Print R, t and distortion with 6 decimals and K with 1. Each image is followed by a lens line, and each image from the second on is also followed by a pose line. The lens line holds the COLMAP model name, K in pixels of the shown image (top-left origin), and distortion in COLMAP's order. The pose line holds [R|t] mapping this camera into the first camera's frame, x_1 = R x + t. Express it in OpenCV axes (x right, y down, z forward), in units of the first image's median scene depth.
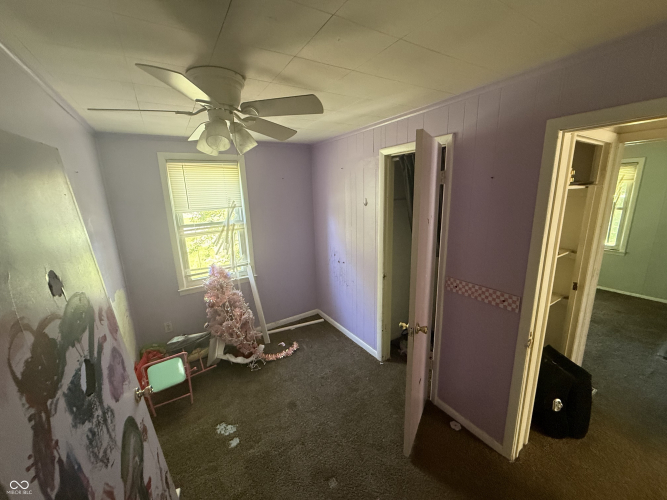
lens RADIAL K [[265.7, 0, 332.0], [0, 265.7, 249.9], [0, 0, 1]] dist [-0.000272, -0.000012]
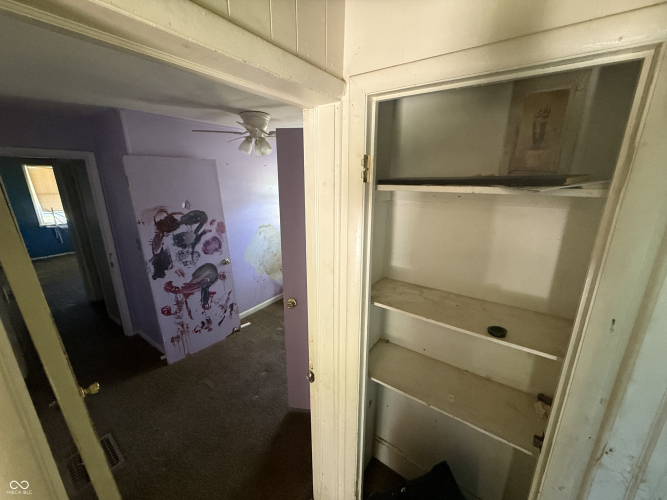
lens RADIAL K [[265.7, 0, 332.0], [0, 265.7, 249.9], [0, 0, 1]] dist [-0.000272, -0.000012]
pose [[0.397369, 0.268691, -0.877441, 1.791256], [-0.203233, 0.958197, 0.201382, -0.228197], [0.894871, 0.098302, 0.435365, 0.873783]]
